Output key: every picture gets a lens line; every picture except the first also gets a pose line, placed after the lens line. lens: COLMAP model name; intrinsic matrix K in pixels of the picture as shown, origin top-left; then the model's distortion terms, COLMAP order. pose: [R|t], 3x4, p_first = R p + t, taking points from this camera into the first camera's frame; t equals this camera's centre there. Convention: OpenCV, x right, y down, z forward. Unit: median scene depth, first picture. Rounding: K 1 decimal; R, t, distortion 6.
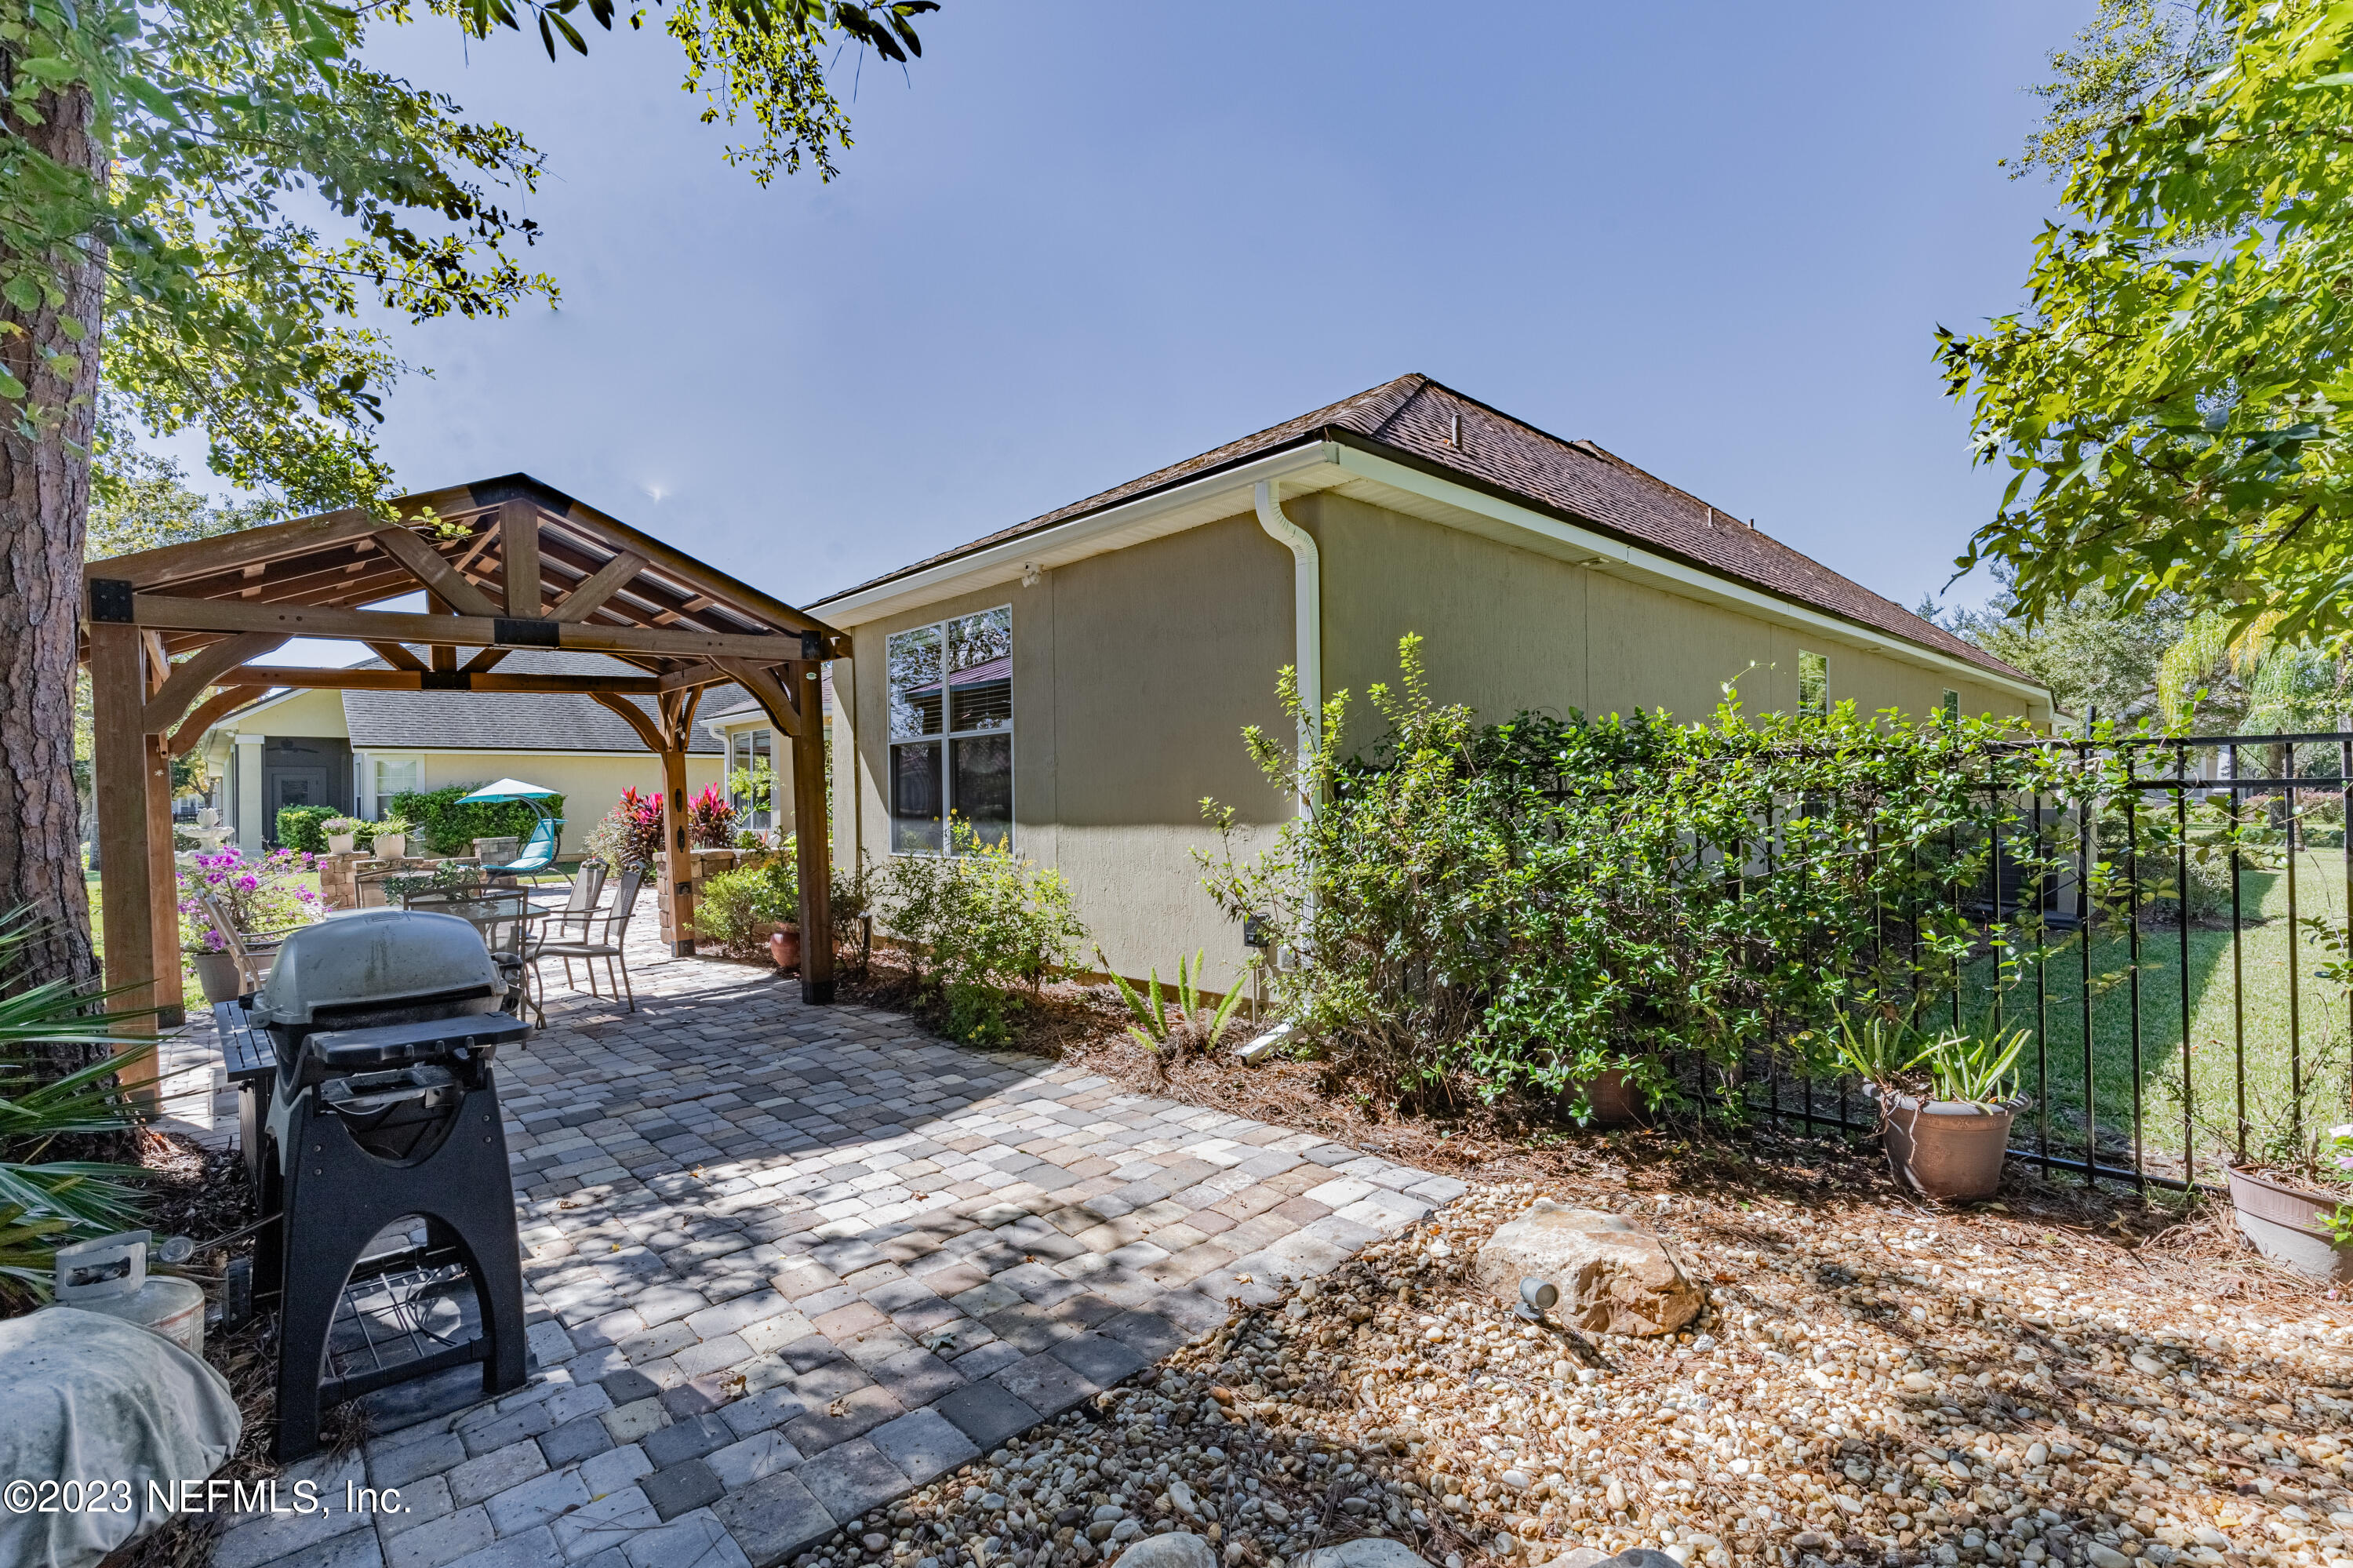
lens RADIAL K [[1052.9, 0, 1174.6], [0, 1052.9, 796.7], [0, 0, 1]] dist [0.007402, -0.001100]
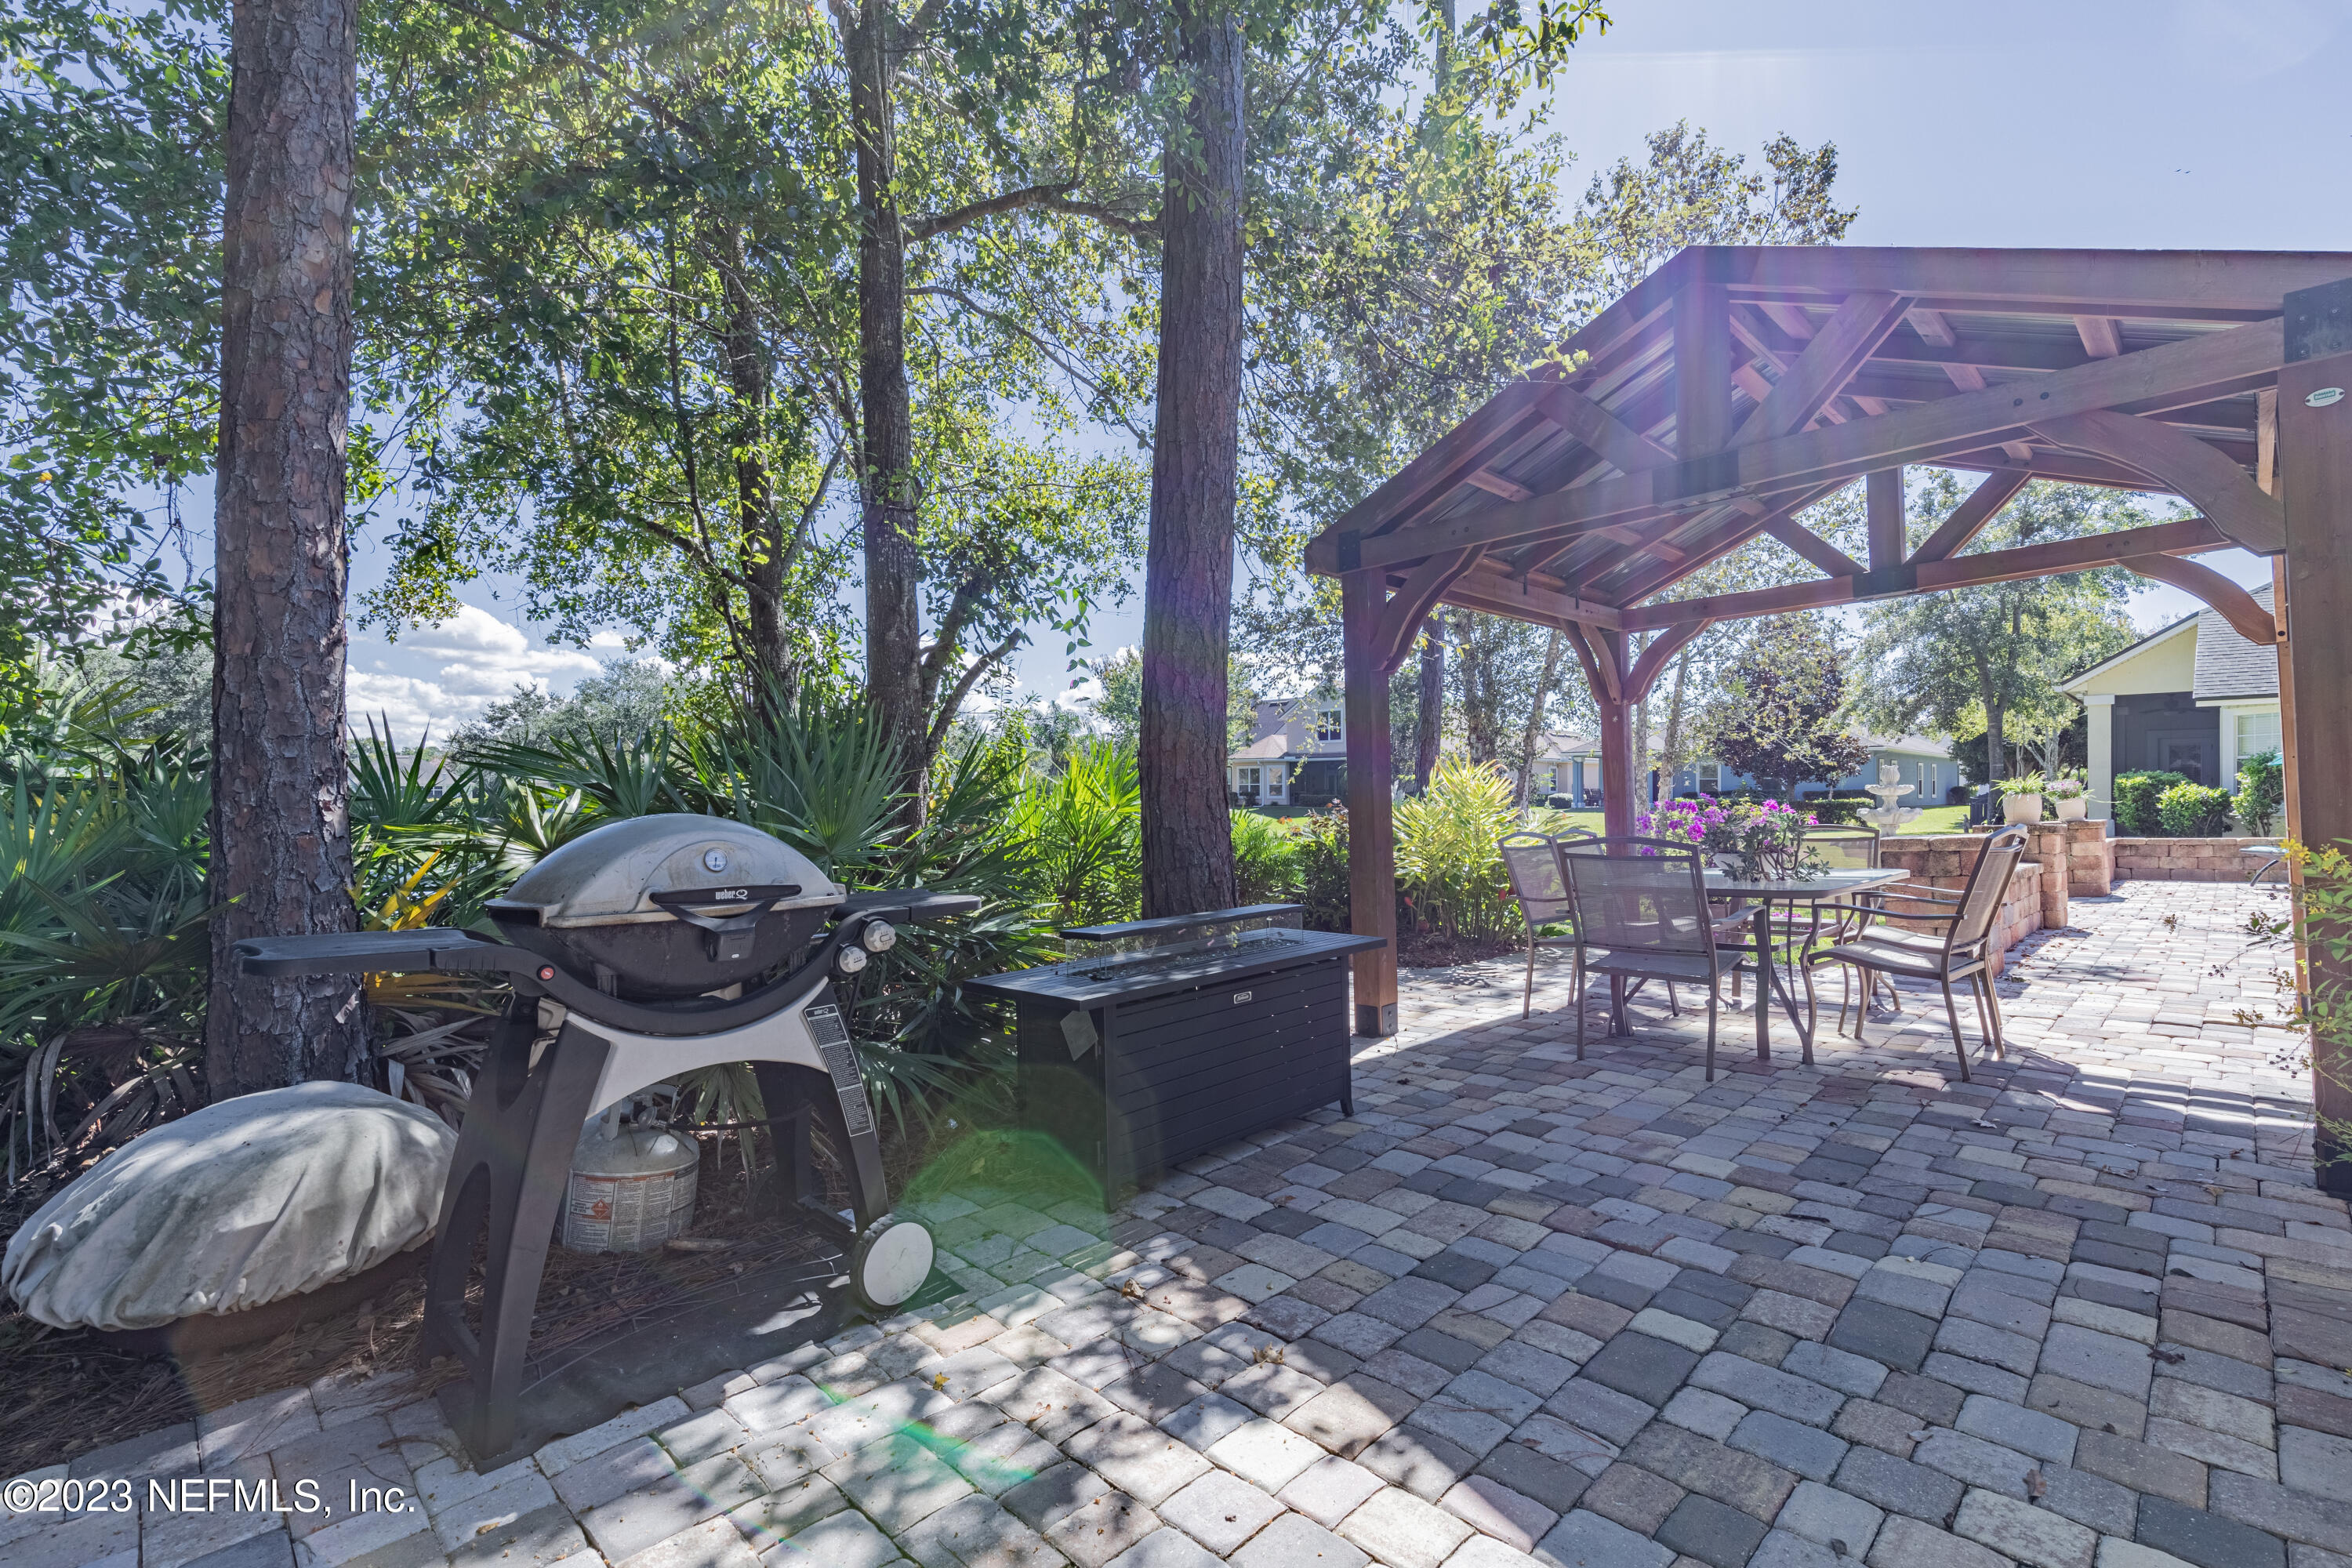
lens RADIAL K [[1052.4, 0, 1180.4], [0, 1052.4, 781.6], [0, 0, 1]] dist [0.007402, -0.001100]
pose [[0.082033, 0.002032, -0.996628, 0.049483], [0.009059, 0.999955, 0.002785, 0.049468], [0.996588, -0.009257, 0.082011, 0.716664]]
